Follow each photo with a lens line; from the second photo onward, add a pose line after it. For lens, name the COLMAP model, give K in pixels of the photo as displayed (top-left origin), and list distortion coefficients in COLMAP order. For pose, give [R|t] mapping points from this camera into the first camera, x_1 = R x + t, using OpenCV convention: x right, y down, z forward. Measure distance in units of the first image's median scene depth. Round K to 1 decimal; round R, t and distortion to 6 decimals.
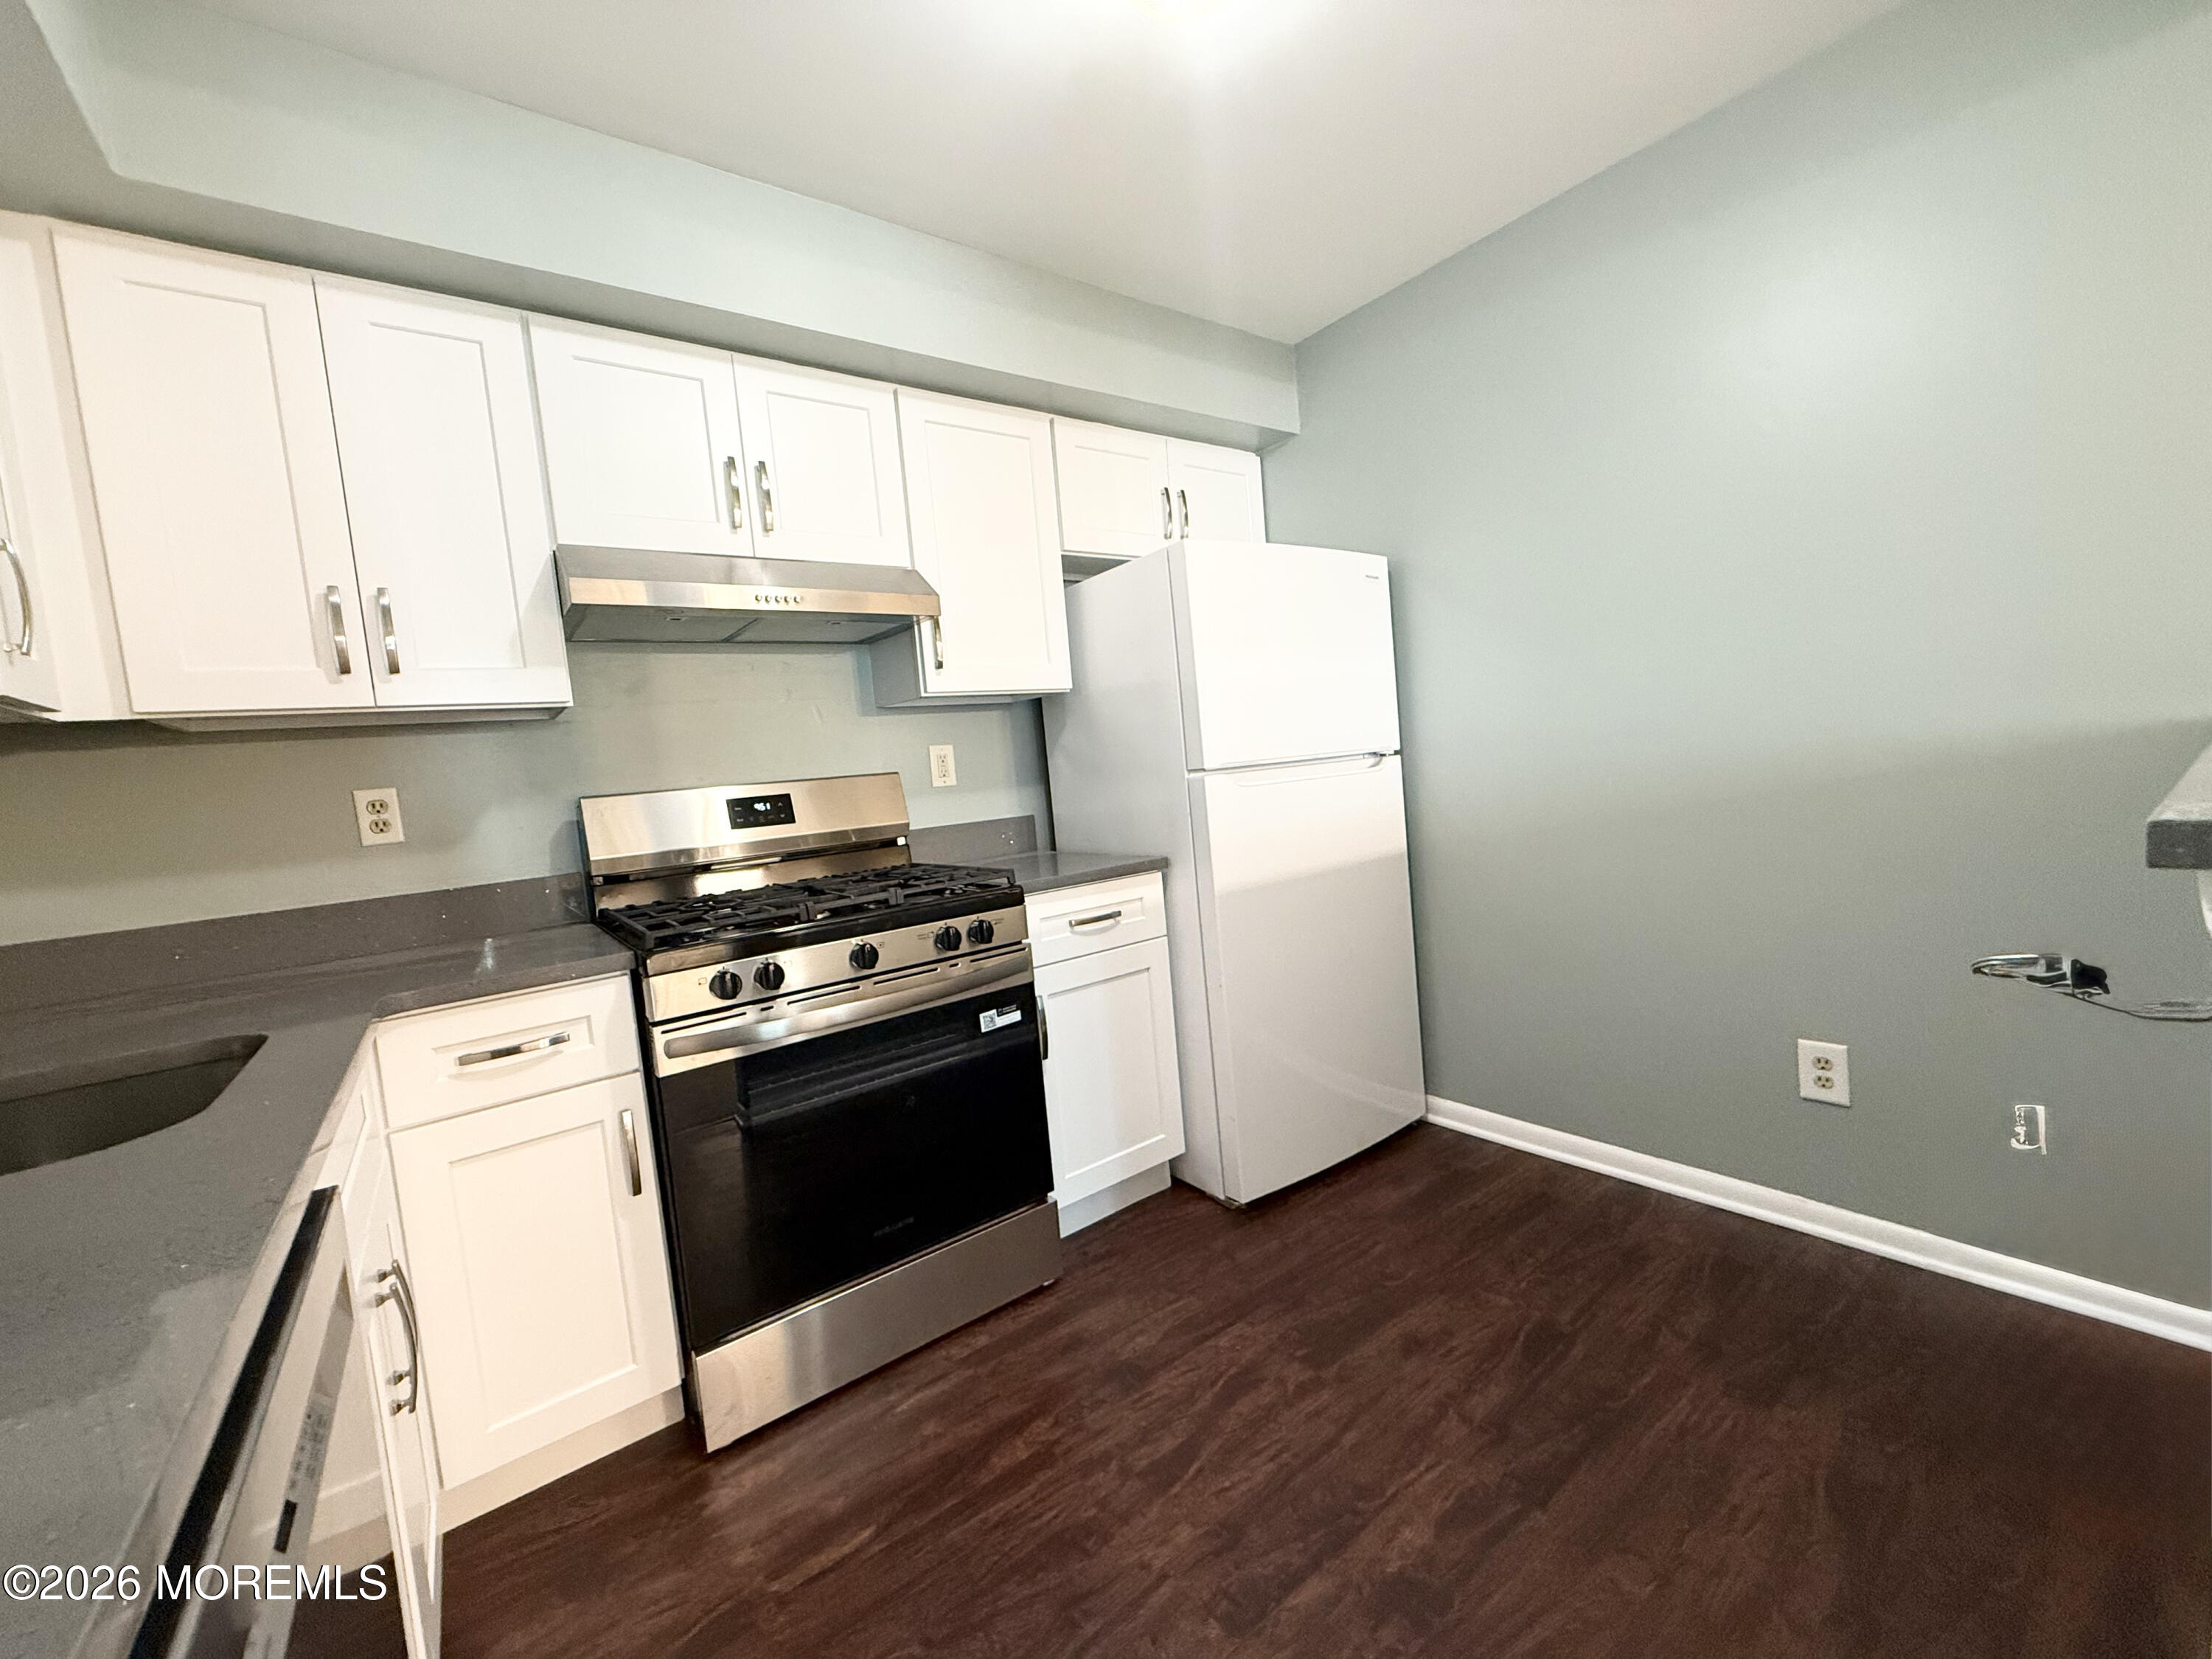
lens RADIAL K [[878.2, 0, 1090.5], [0, 878.2, 829.7], [0, 0, 1]] dist [-0.002408, 0.000298]
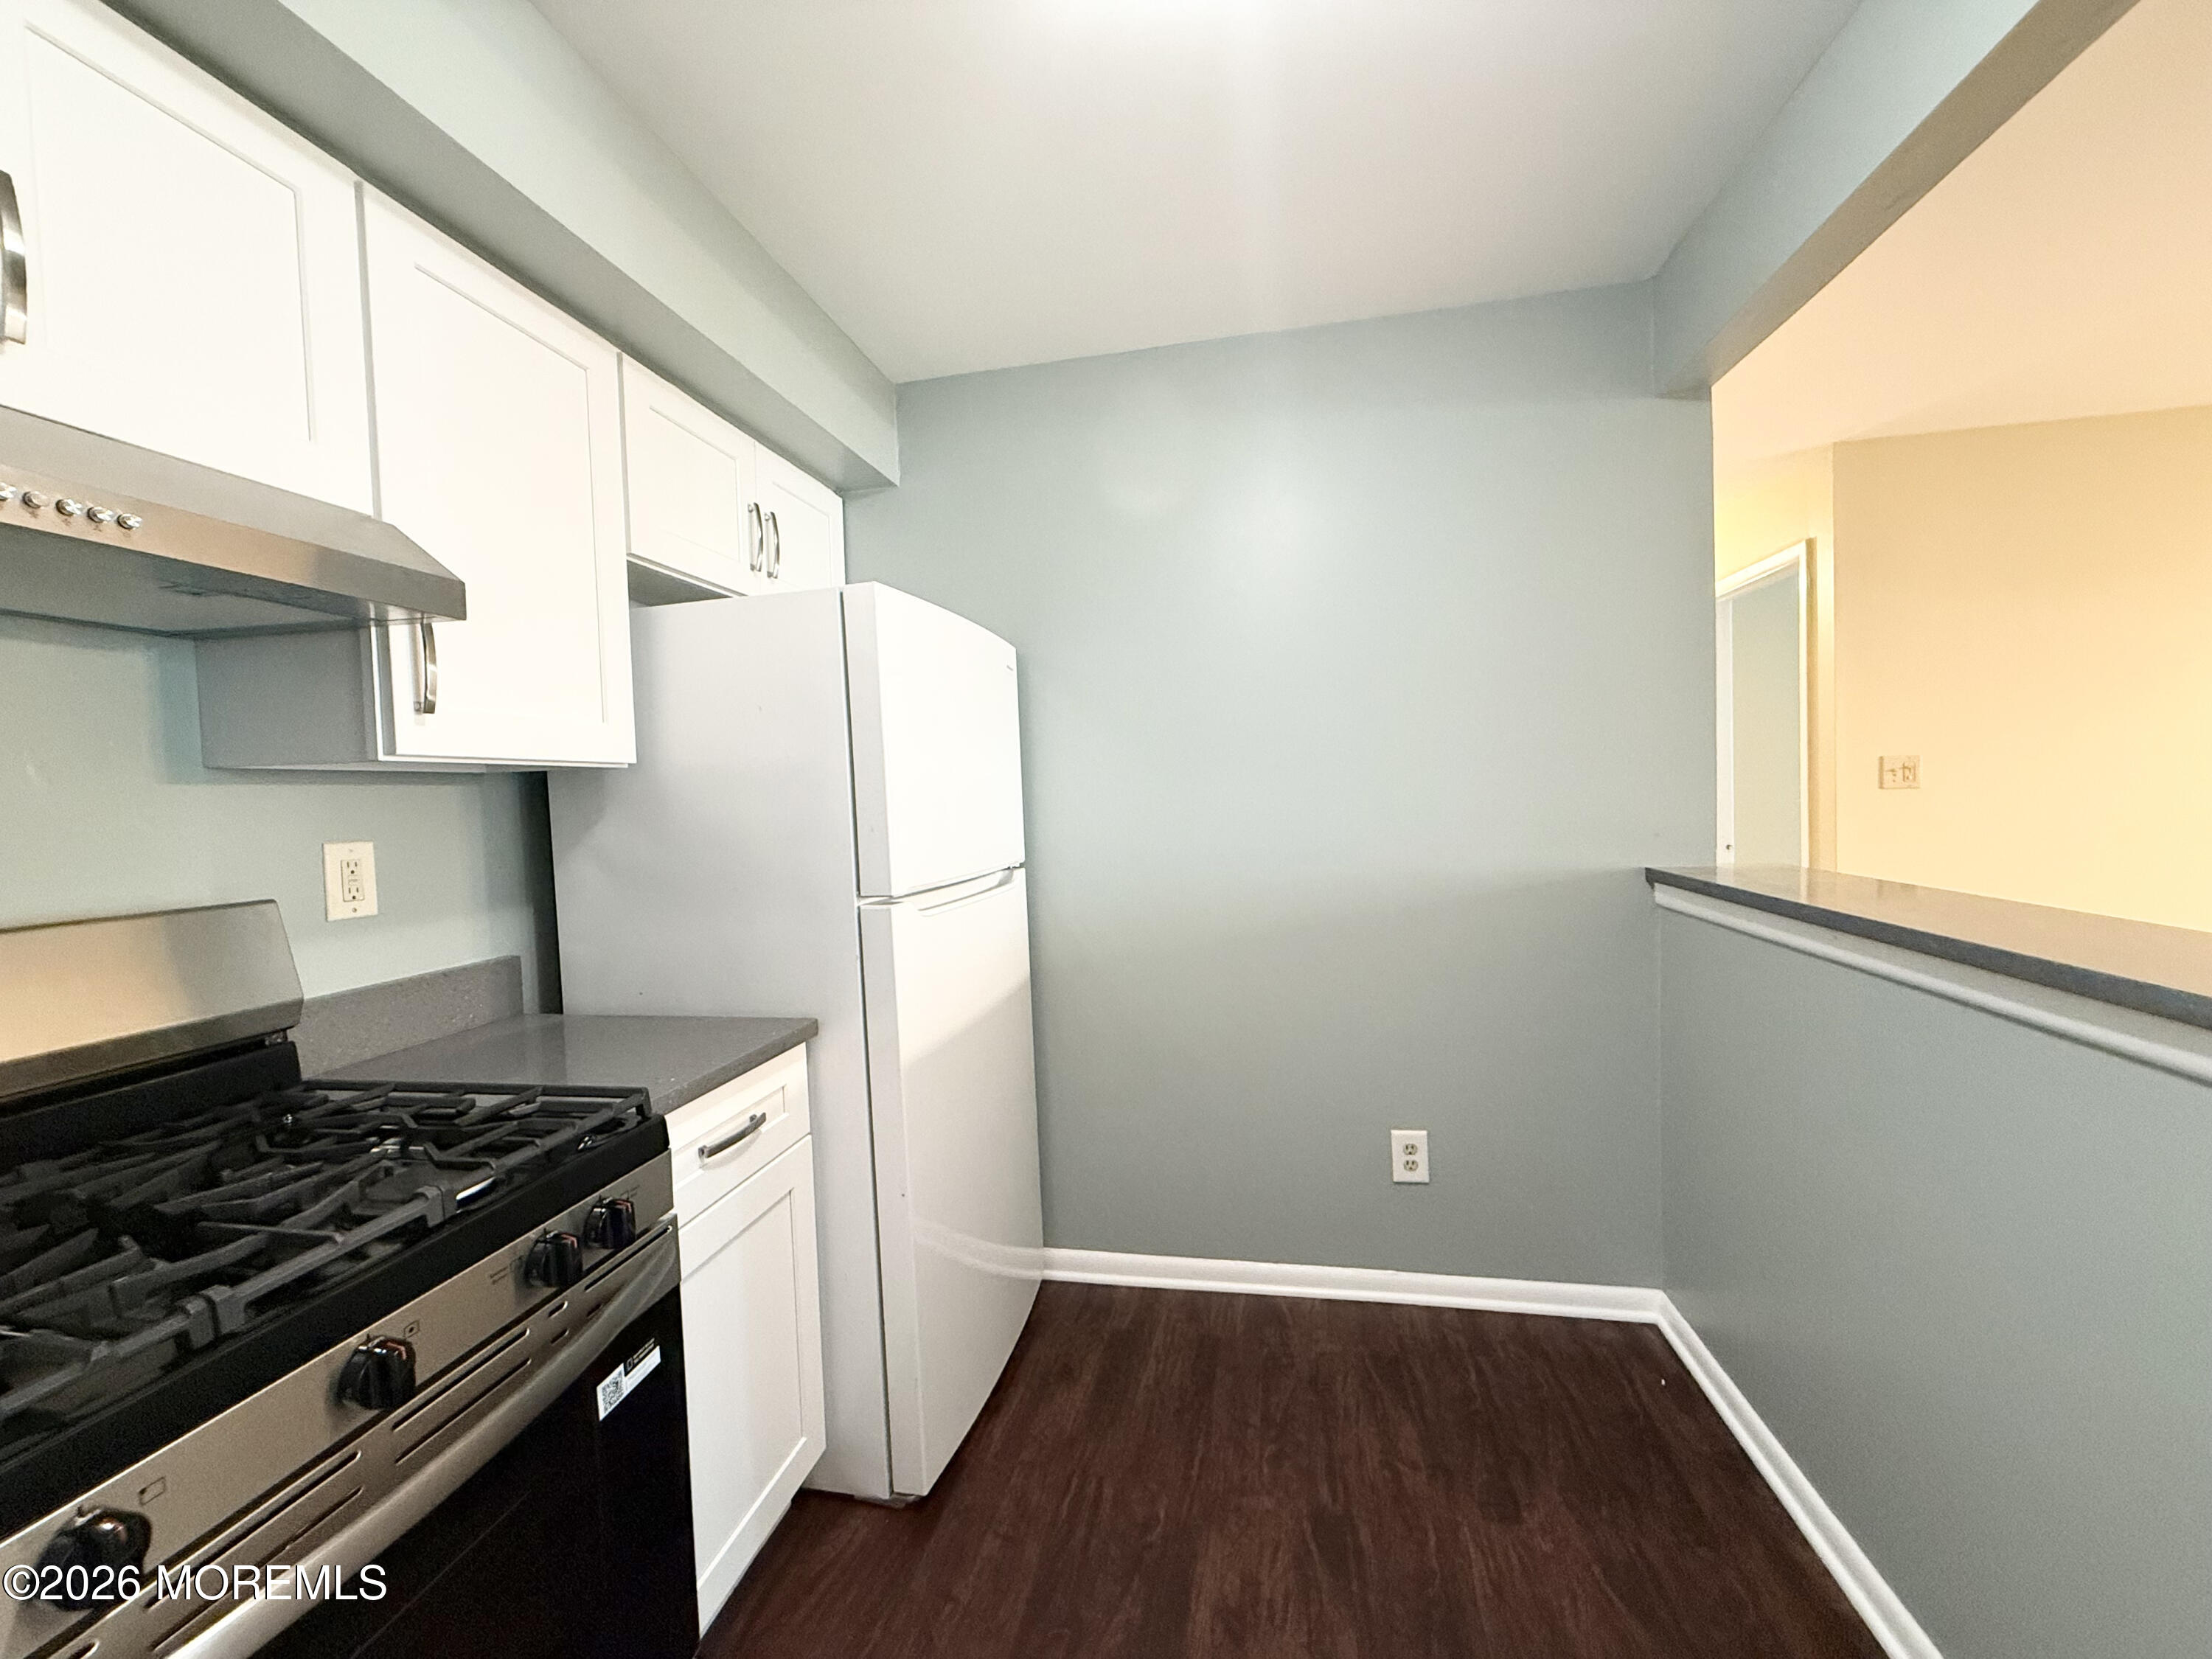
lens RADIAL K [[878.2, 0, 1090.5], [0, 878.2, 829.7], [0, 0, 1]] dist [-0.002408, 0.000298]
pose [[0.745552, 0.035497, 0.665501, -0.221615], [0.021393, 0.996791, -0.077135, -0.061146], [-0.666104, 0.071745, 0.742400, 0.329740]]
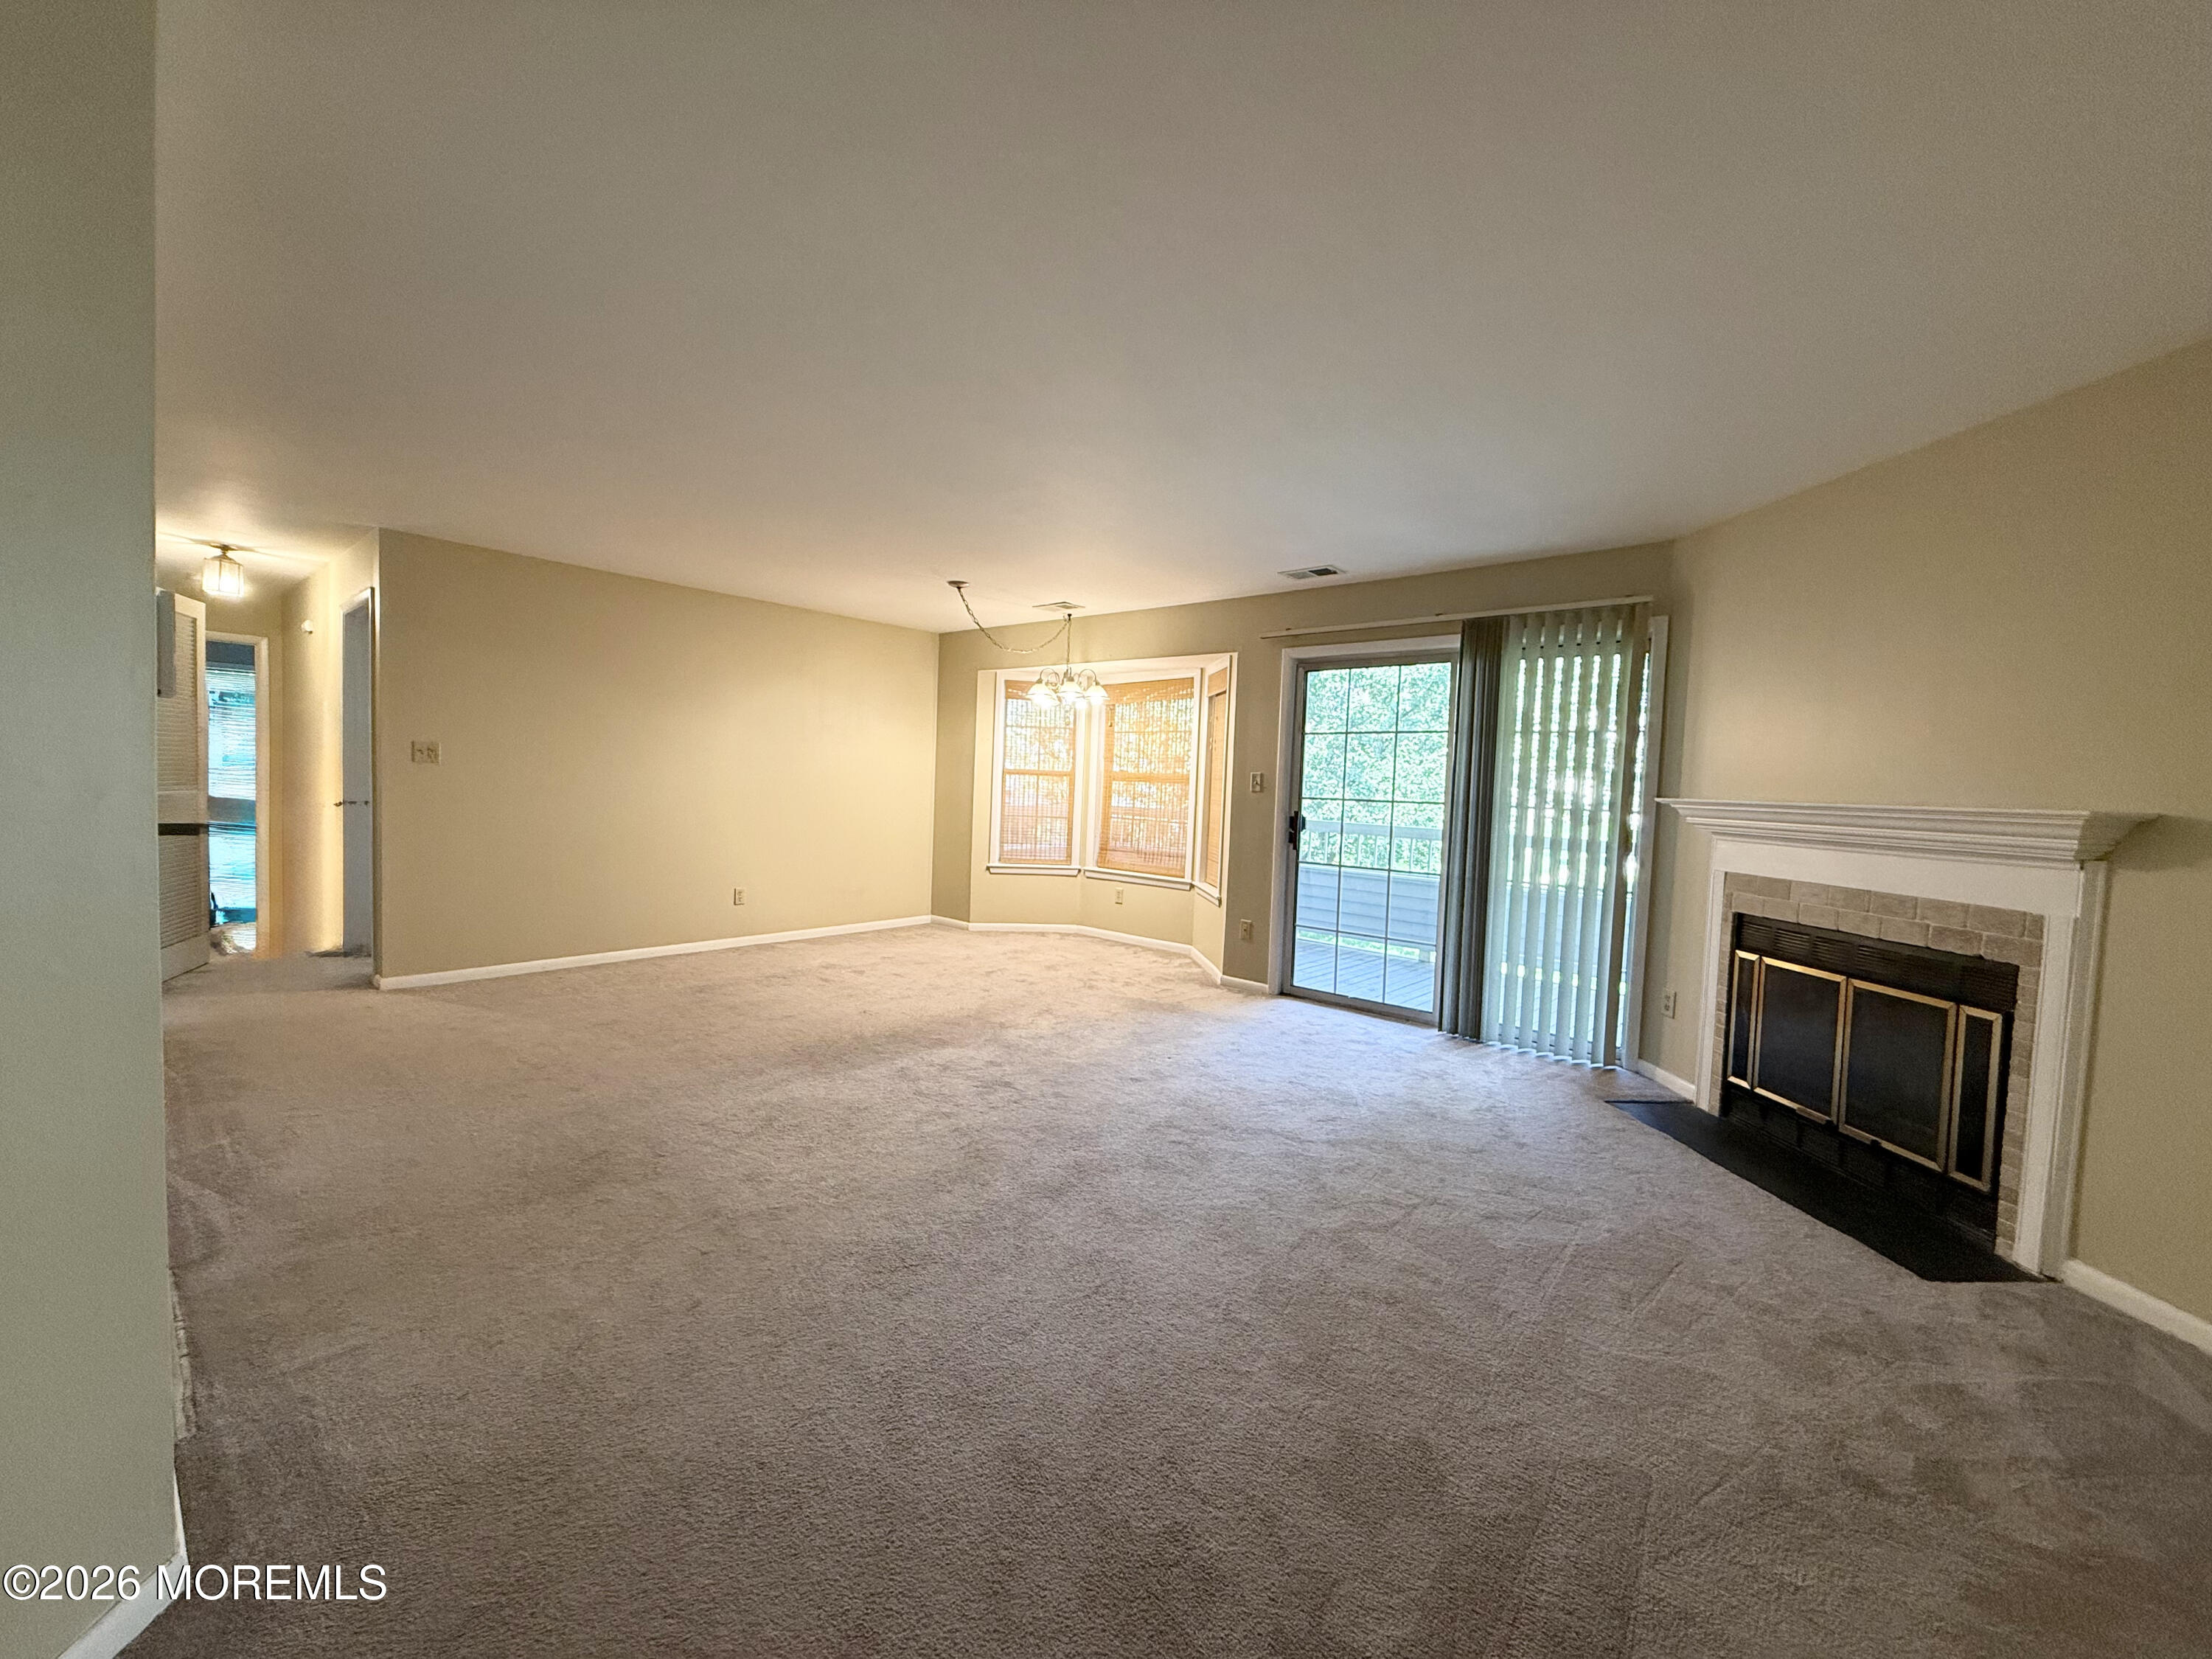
lens RADIAL K [[879.9, 0, 1105.2], [0, 879.9, 821.6], [0, 0, 1]] dist [0.026464, 0.000109]
pose [[-0.216929, 0.034927, 0.975562, -0.839746], [0.057804, 0.998066, -0.022879, 0.084671], [-0.974474, 0.051429, -0.218528, -0.625239]]
